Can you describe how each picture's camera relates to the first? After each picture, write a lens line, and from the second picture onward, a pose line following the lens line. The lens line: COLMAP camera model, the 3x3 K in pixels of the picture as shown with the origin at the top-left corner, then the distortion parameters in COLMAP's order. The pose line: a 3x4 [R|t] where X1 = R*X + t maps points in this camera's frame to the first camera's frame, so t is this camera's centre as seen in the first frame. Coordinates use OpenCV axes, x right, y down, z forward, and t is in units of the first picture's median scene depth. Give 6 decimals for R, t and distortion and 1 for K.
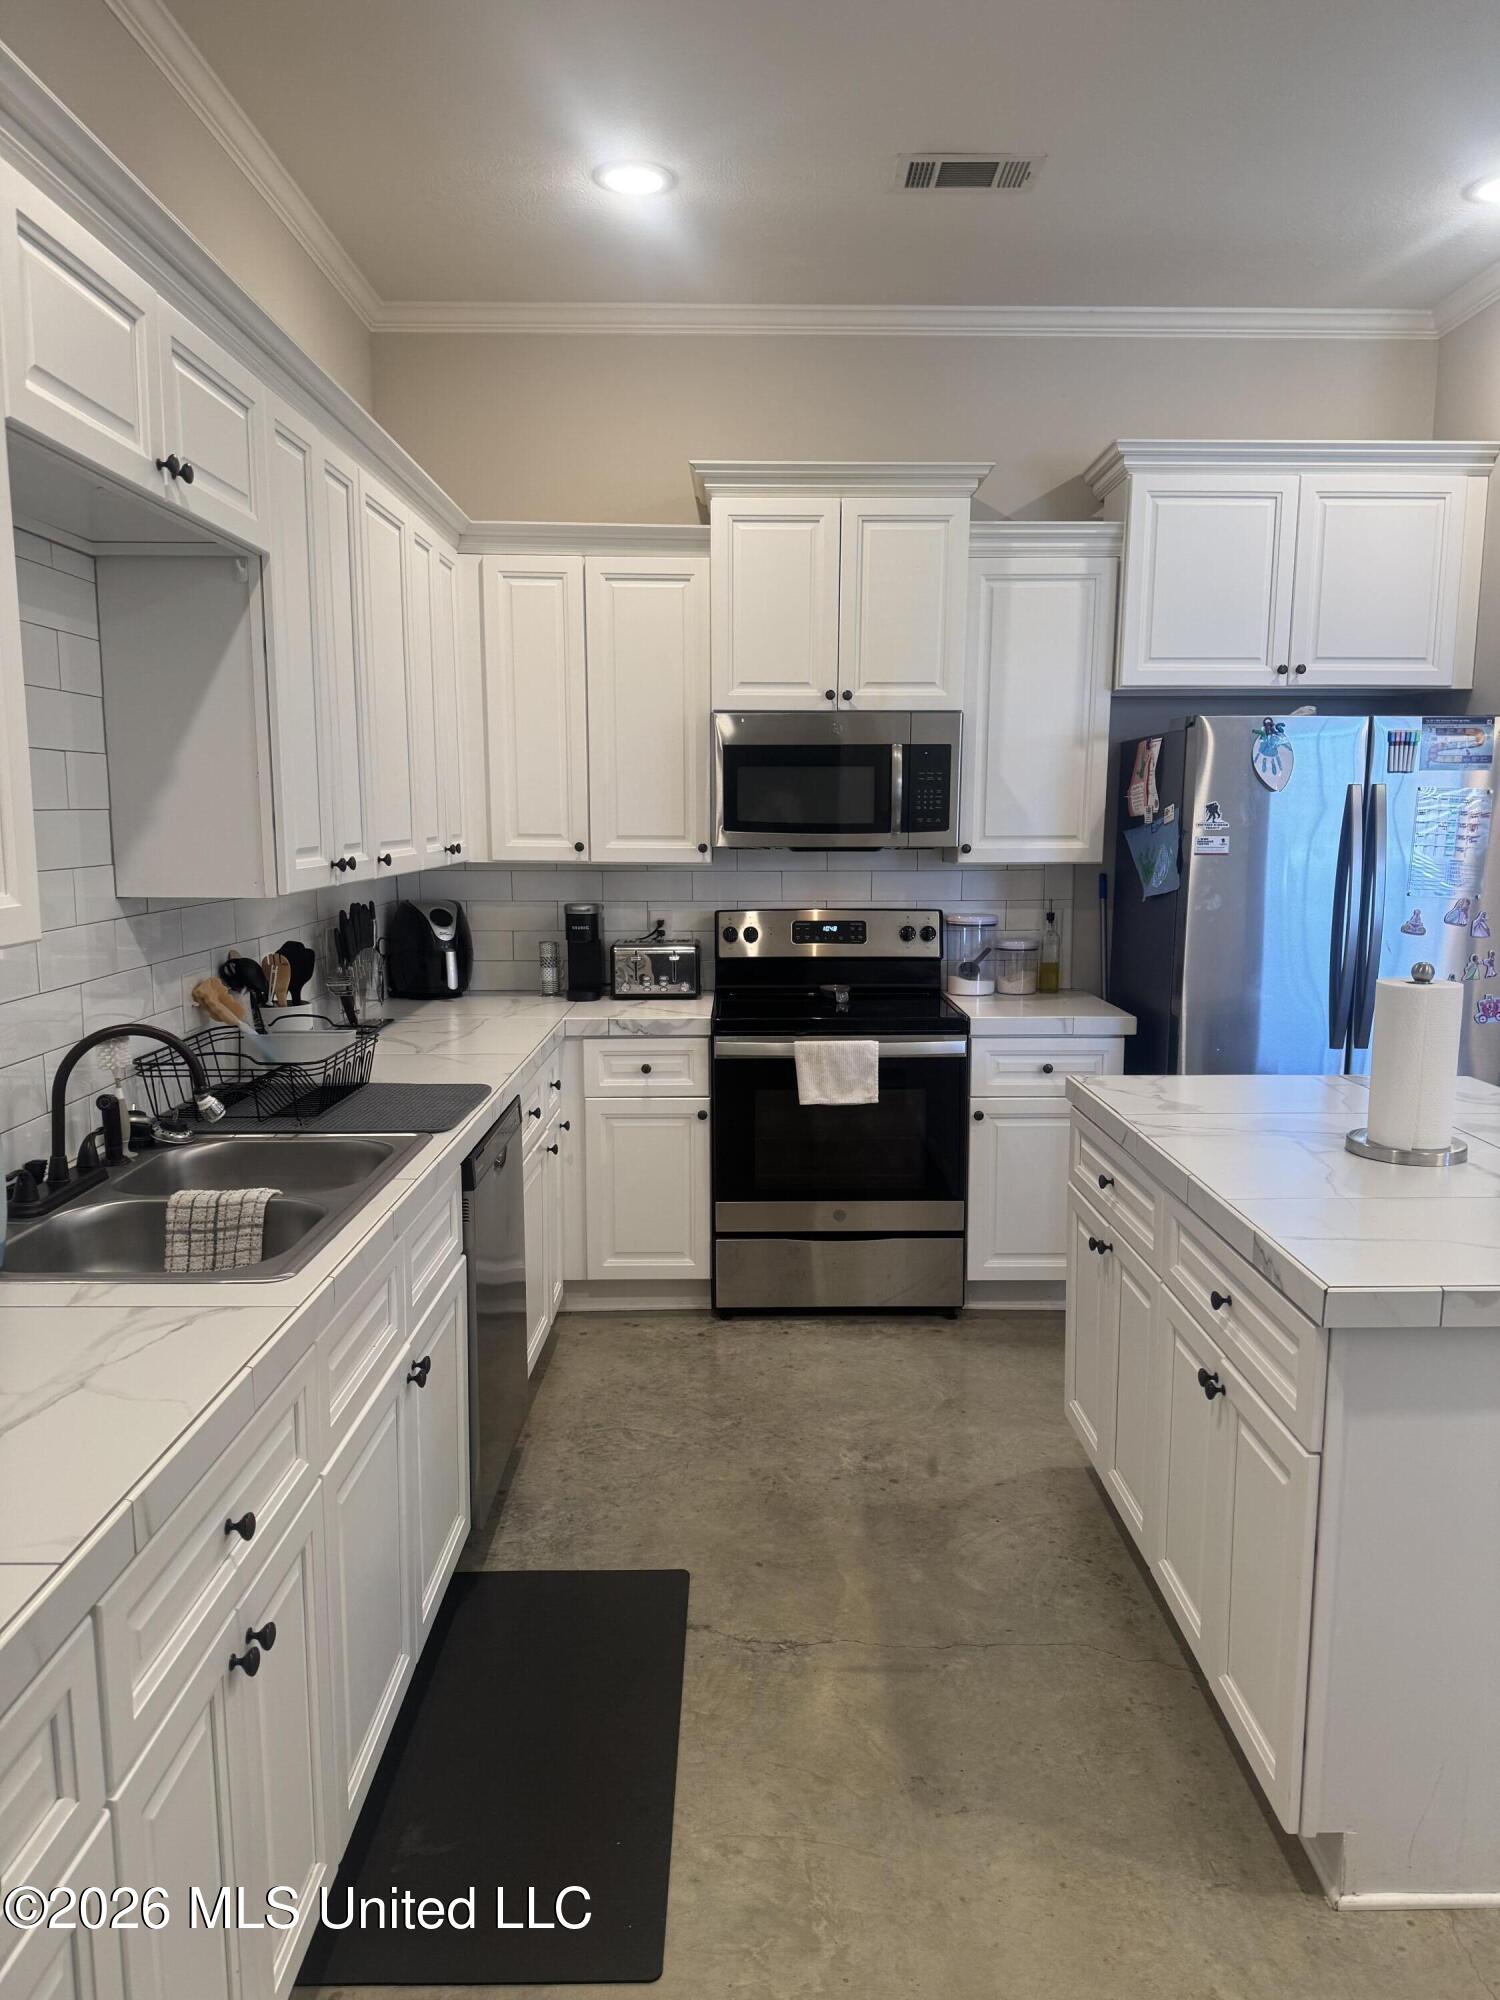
lens RADIAL K [[1398.0, 0, 746.9], [0, 1398.0, 1012.8], [0, 0, 1]] dist [0.058807, -0.080375]
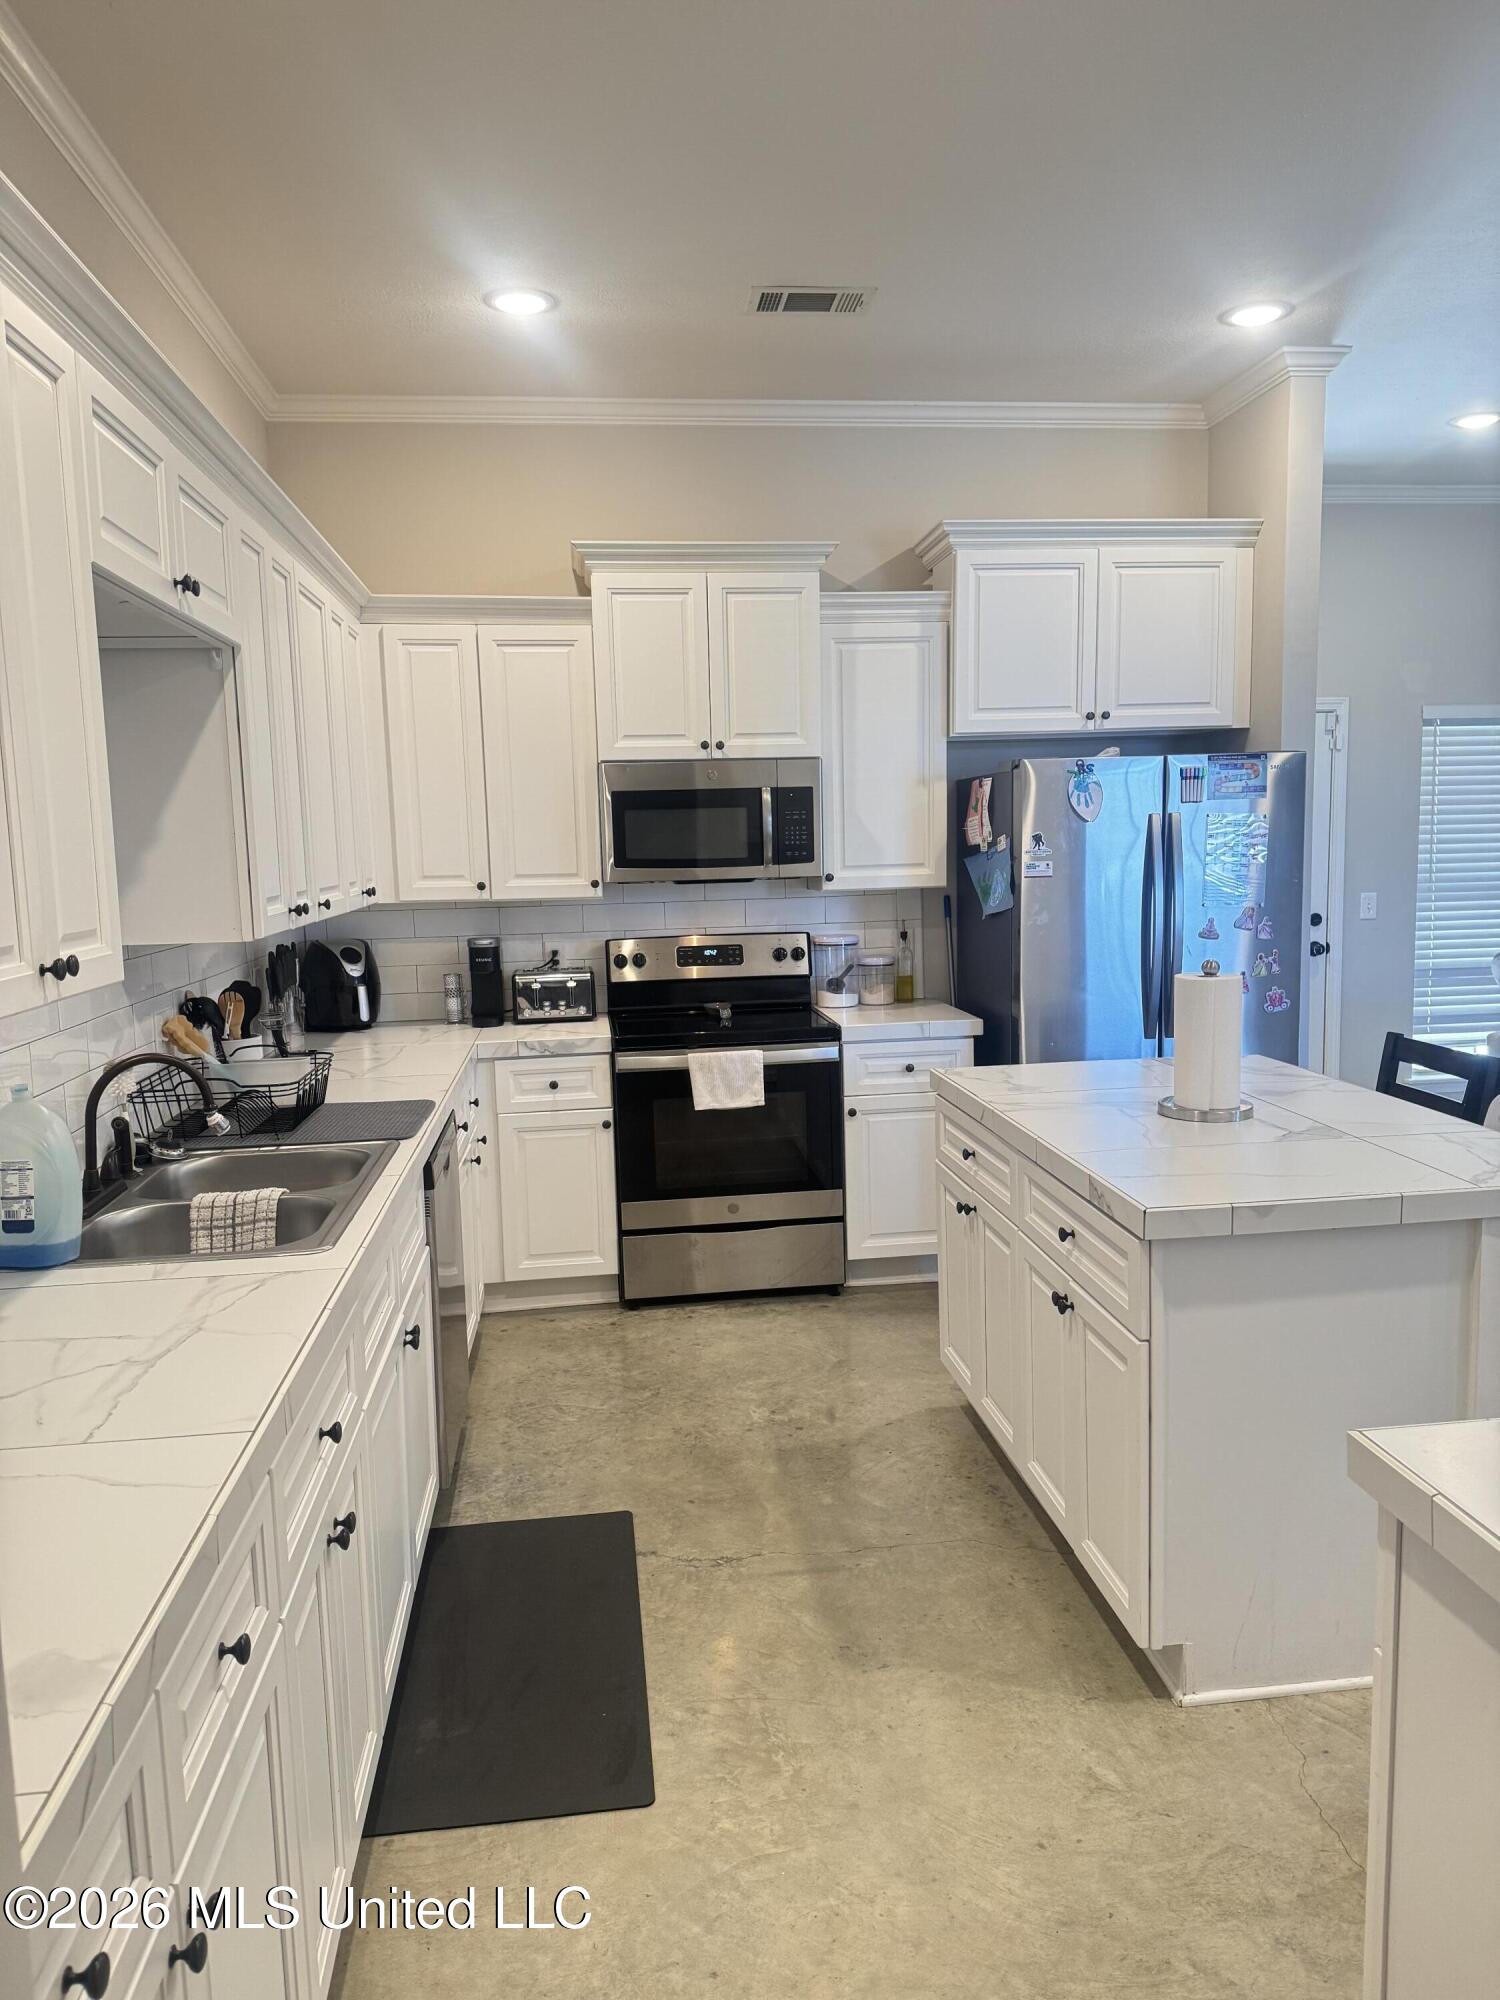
lens RADIAL K [[1398.0, 0, 741.6], [0, 1398.0, 1003.3], [0, 0, 1]] dist [0.058807, -0.080375]
pose [[0.993259, -0.040248, 0.108705, -0.049303], [0.043120, 0.998777, -0.024197, 0.010358], [-0.107598, 0.028721, 0.993780, -0.135687]]
